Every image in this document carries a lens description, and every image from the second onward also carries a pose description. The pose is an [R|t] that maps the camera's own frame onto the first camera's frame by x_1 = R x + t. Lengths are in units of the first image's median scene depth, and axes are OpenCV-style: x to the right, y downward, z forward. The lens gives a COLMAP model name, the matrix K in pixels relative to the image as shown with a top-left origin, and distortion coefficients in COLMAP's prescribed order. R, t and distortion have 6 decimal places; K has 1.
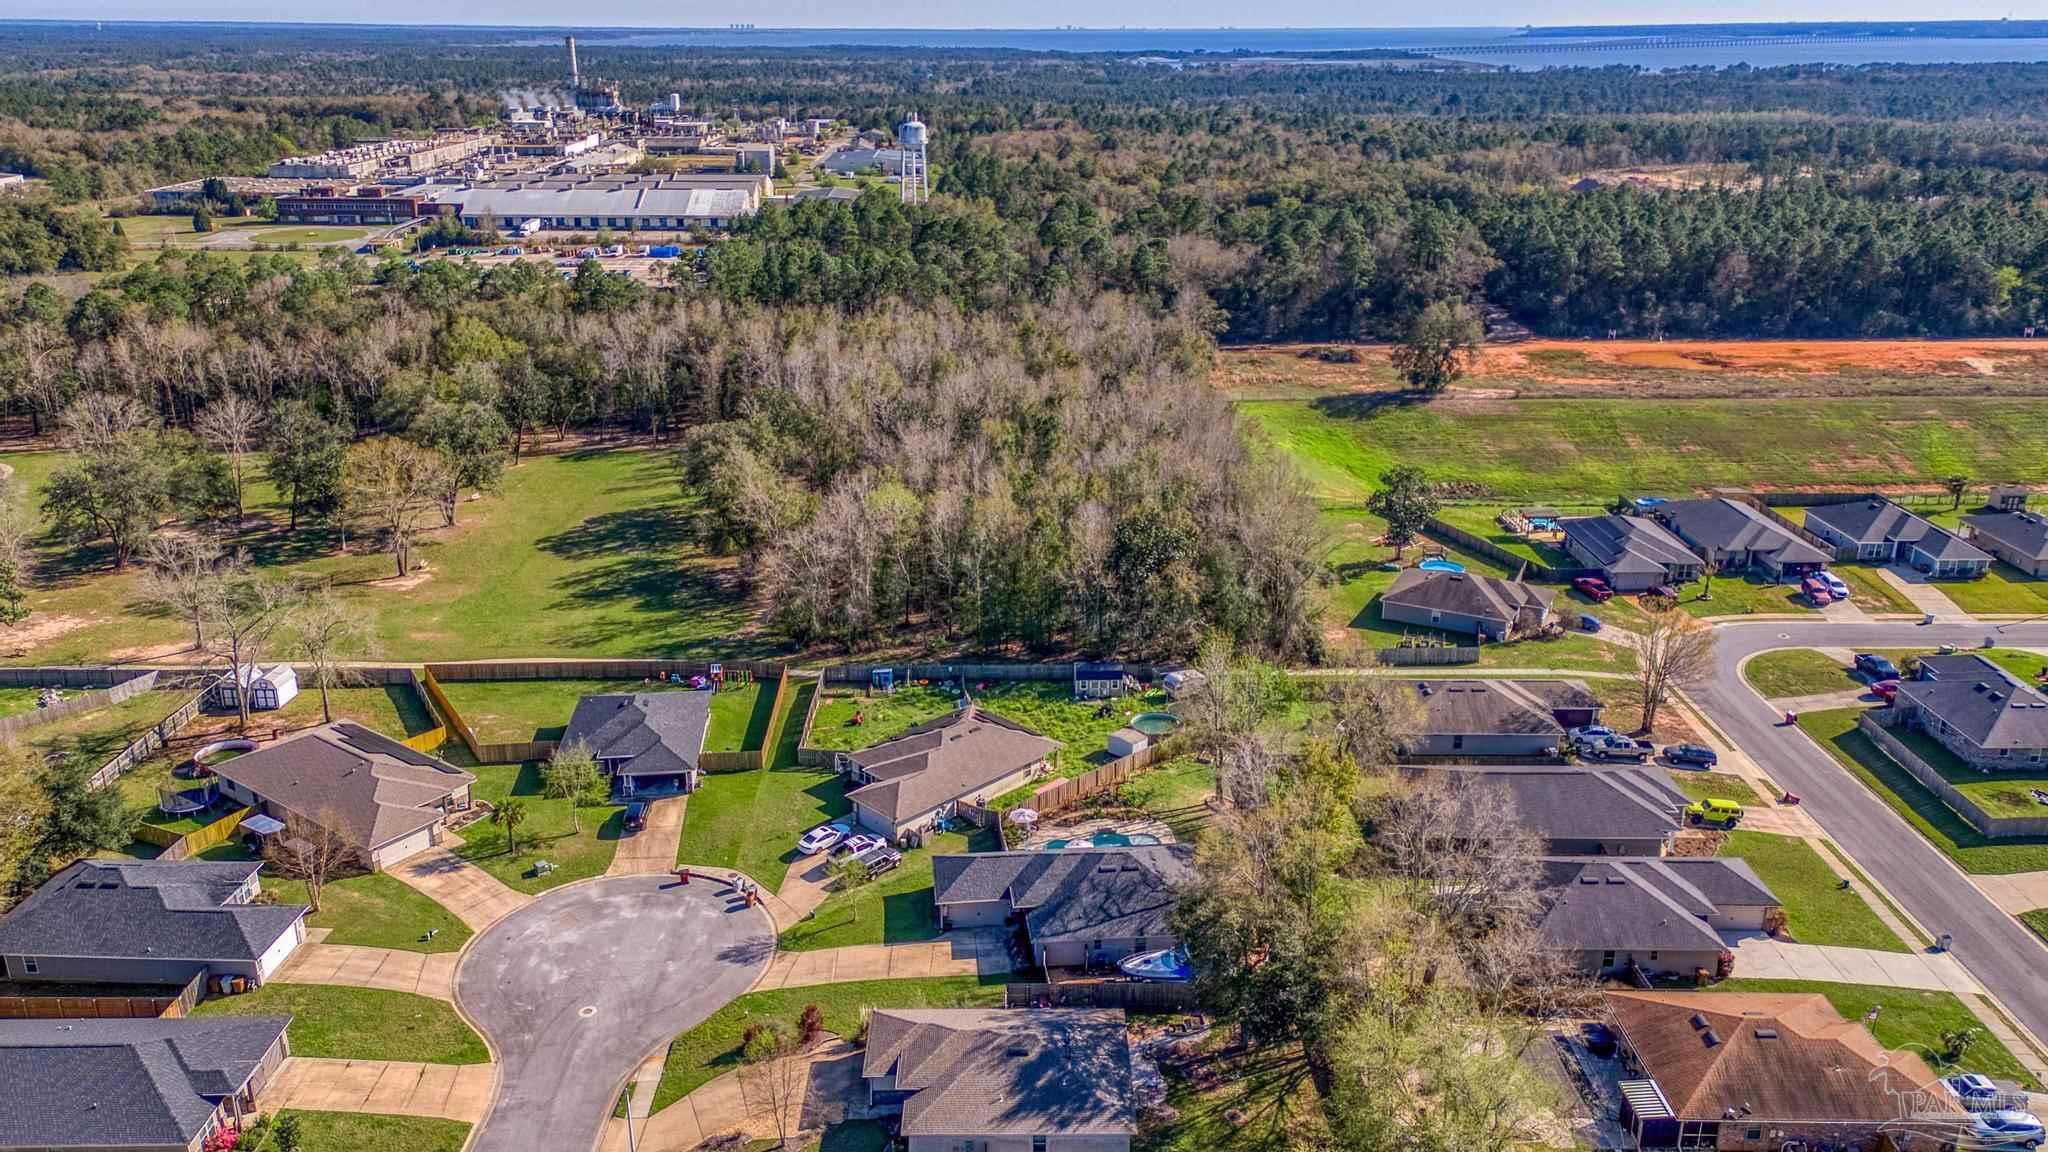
lens RADIAL K [[1462.8, 0, 1035.9], [0, 1462.8, 617.9], [0, 0, 1]] dist [0.039514, -0.003185]
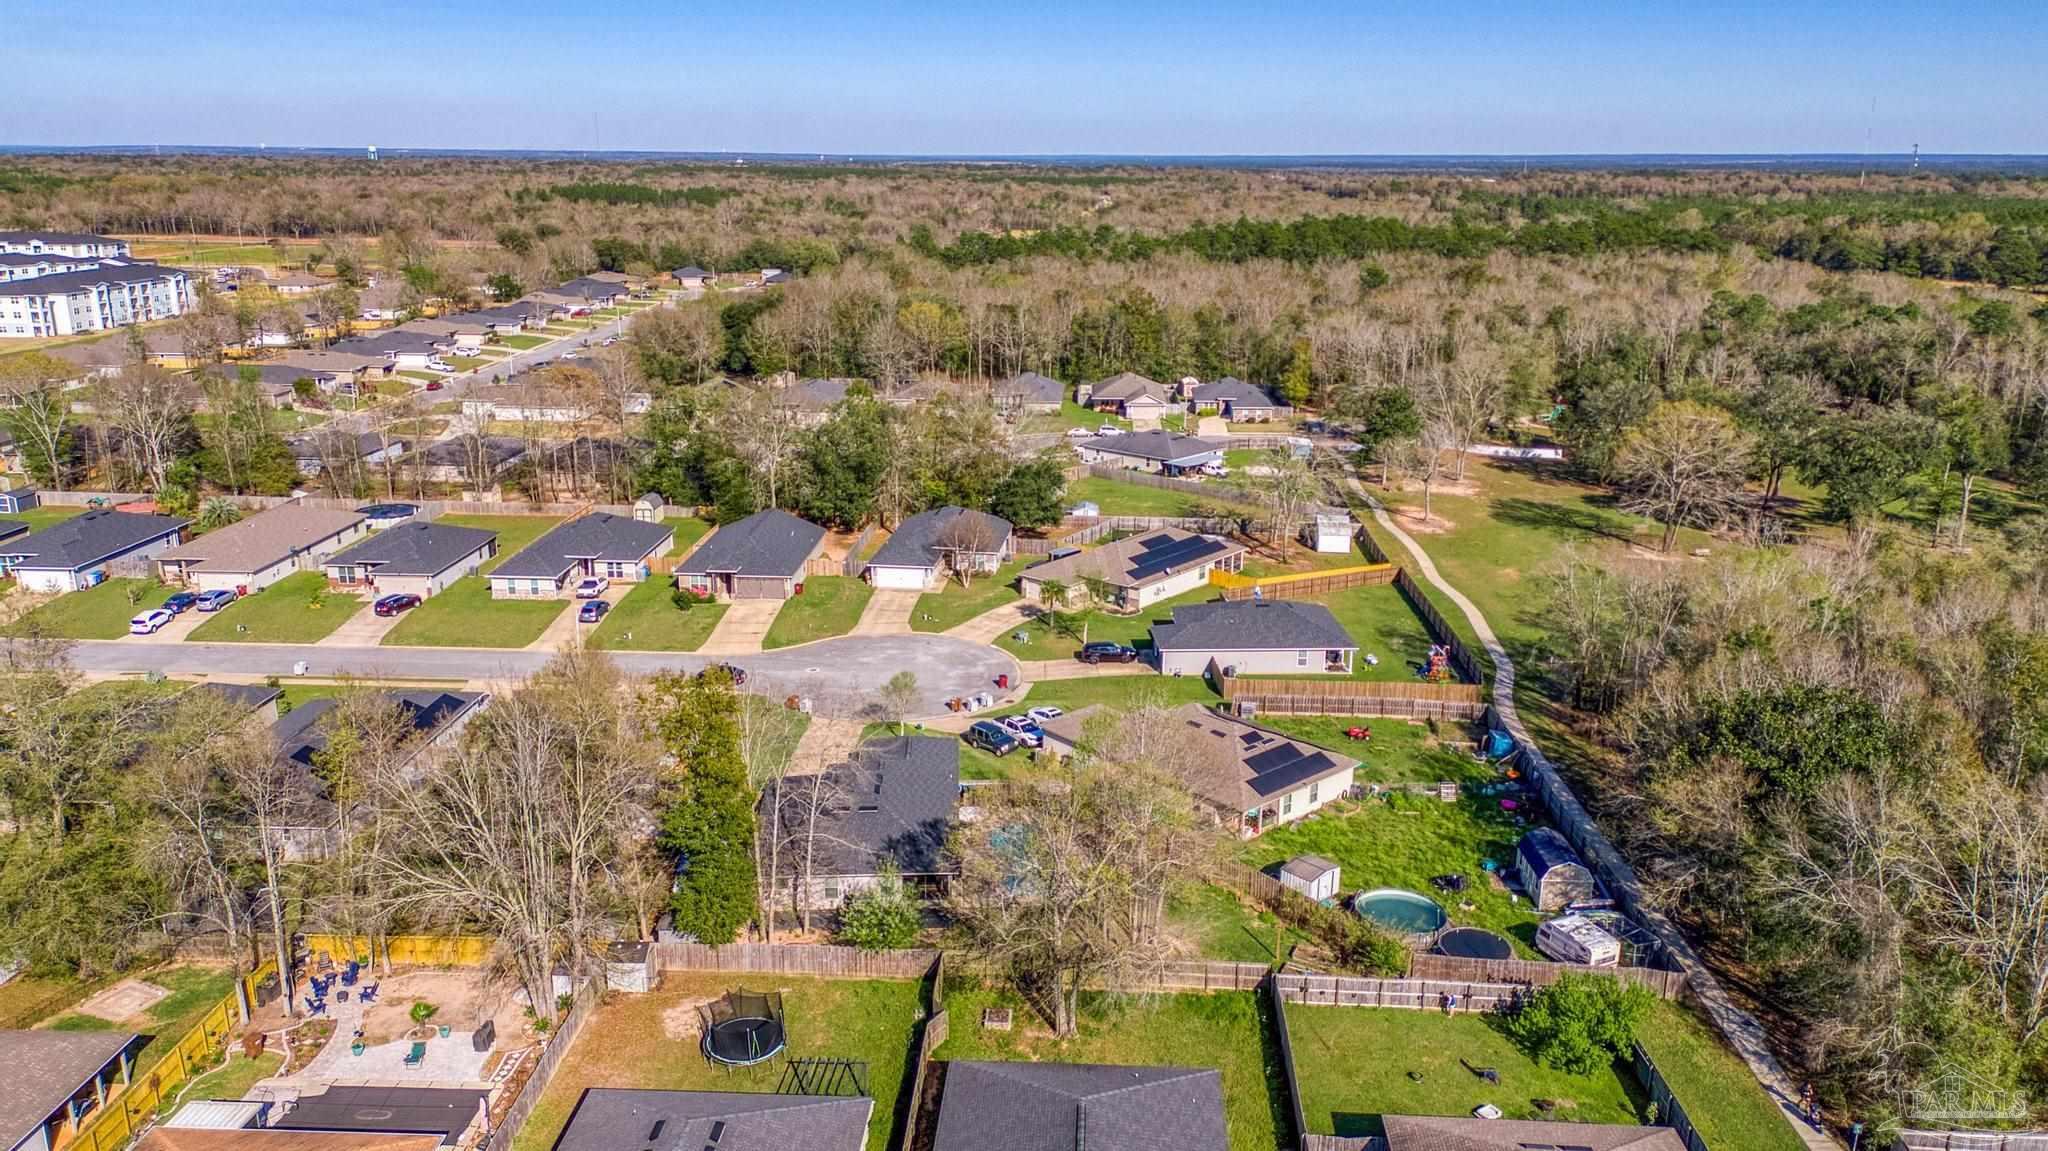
lens RADIAL K [[1462.8, 0, 1035.9], [0, 1462.8, 617.4], [0, 0, 1]] dist [0.039514, -0.003185]
pose [[-0.051202, 0.297086, -0.953477, 0.816132], [-0.370971, 0.880760, 0.294350, -0.200430], [0.927232, 0.368784, 0.065114, 1.005796]]
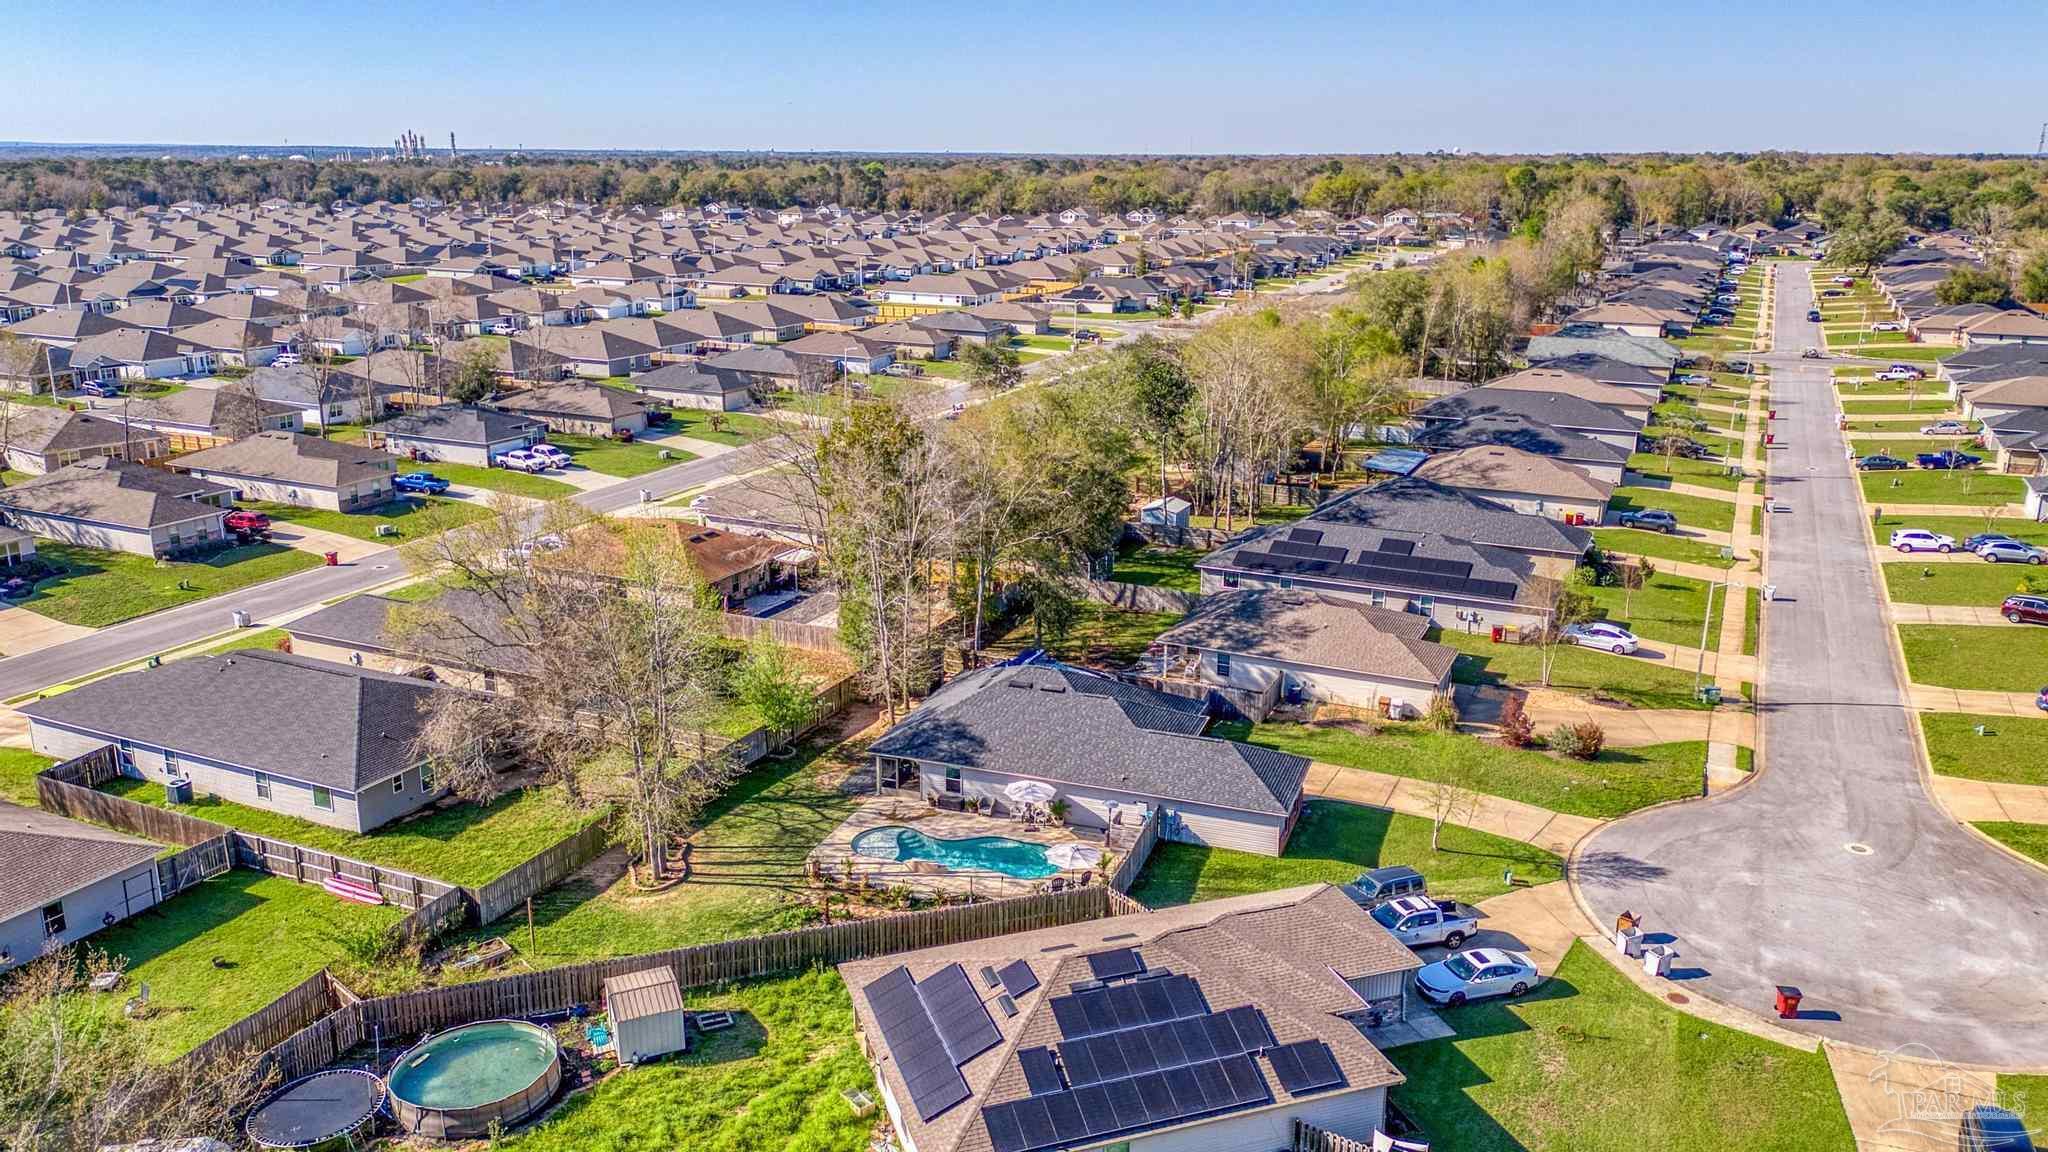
lens RADIAL K [[1535.5, 0, 1026.2], [0, 1535.5, 529.7], [0, 0, 1]] dist [0.052180, -0.004965]
pose [[-0.899444, -0.111107, 0.422677, -0.230217], [0.153885, 0.824692, 0.544245, -0.278993], [-0.409048, 0.554561, -0.724667, 1.481614]]
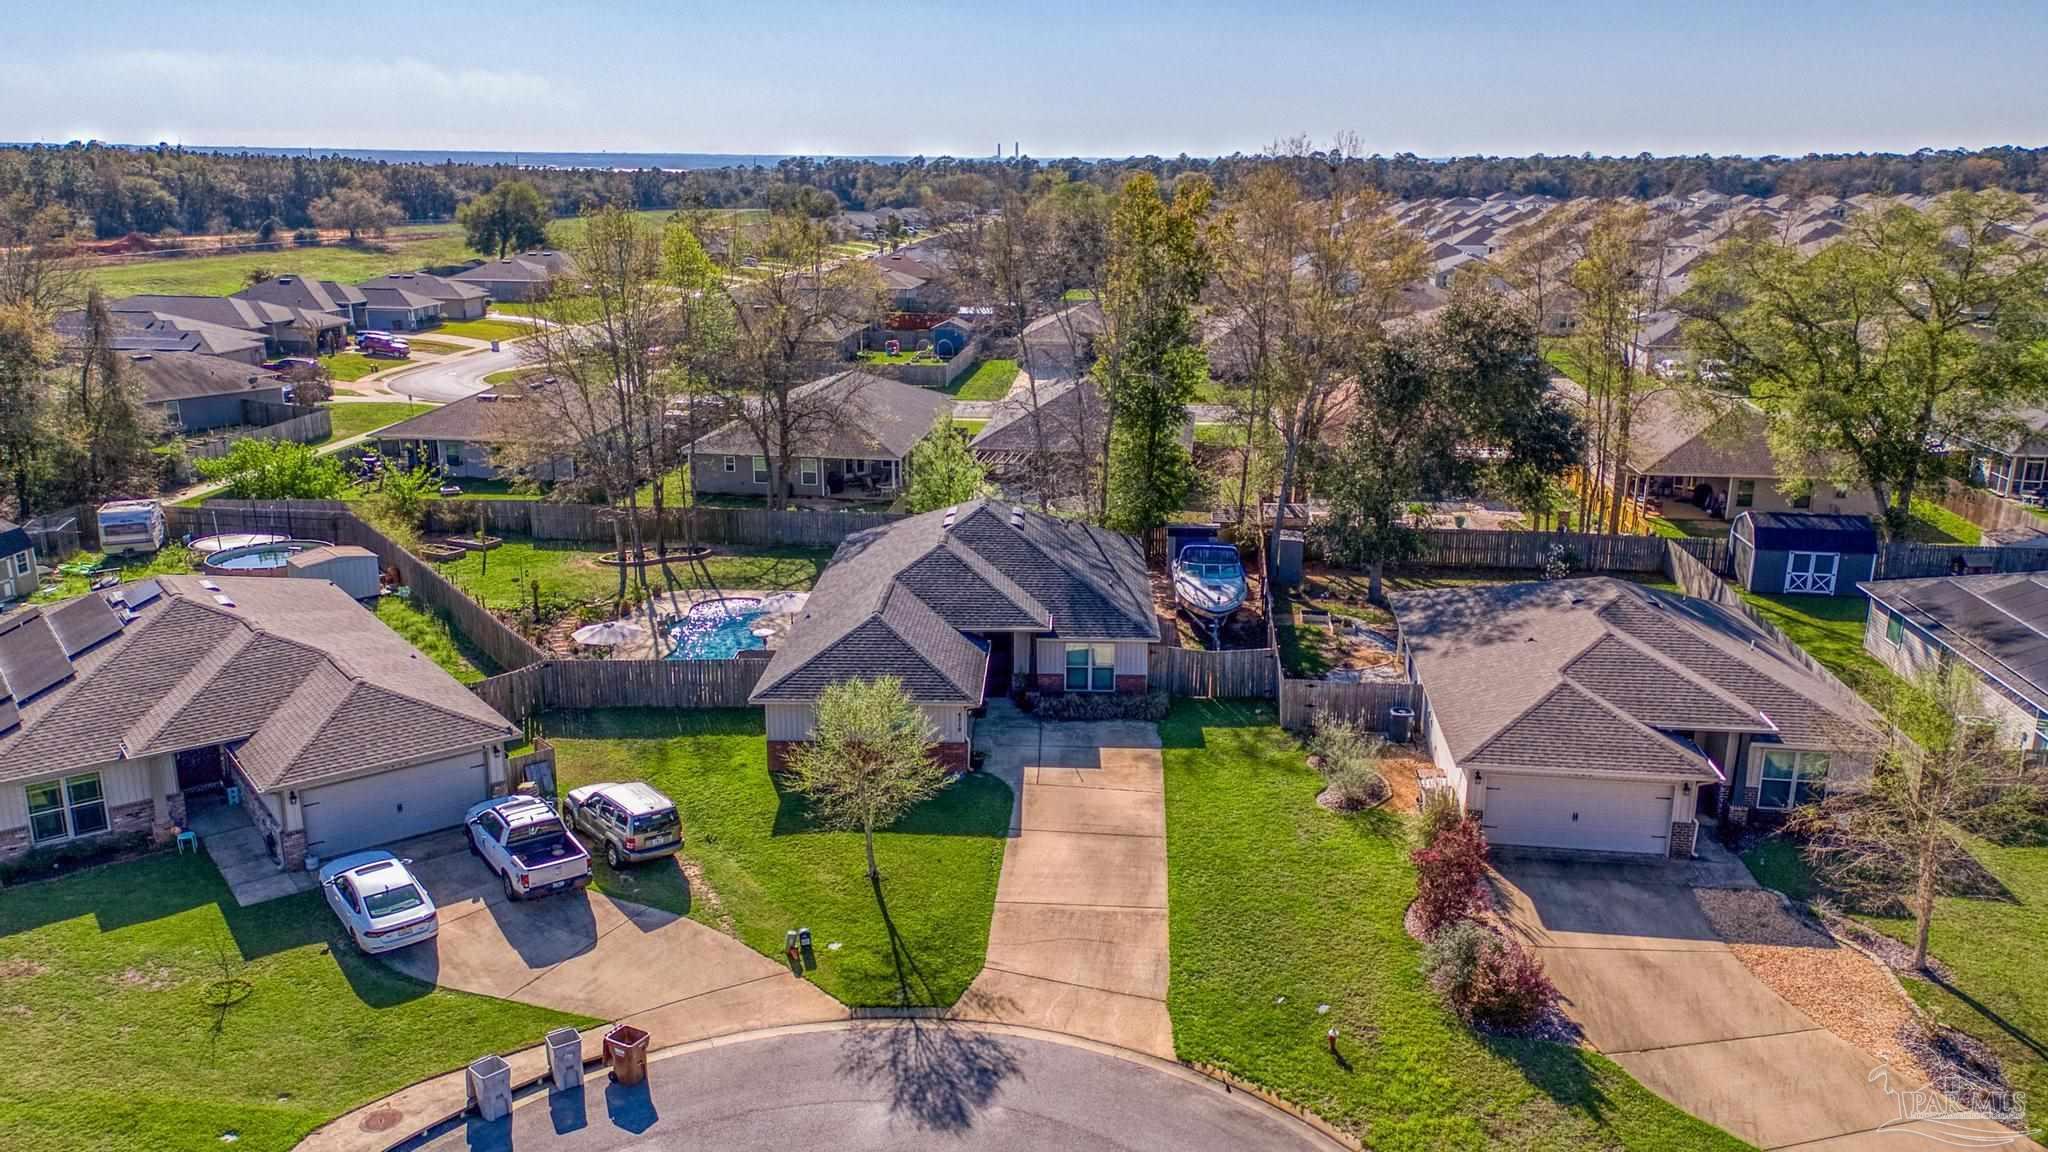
lens RADIAL K [[1527.1, 0, 1019.4], [0, 1527.1, 602.1], [0, 0, 1]] dist [0.098662, -0.079465]
pose [[0.134598, -0.276590, 0.951515, -0.453467], [0.357583, 0.909107, 0.213680, 0.084554], [-0.924131, 0.311485, 0.221268, 0.882111]]
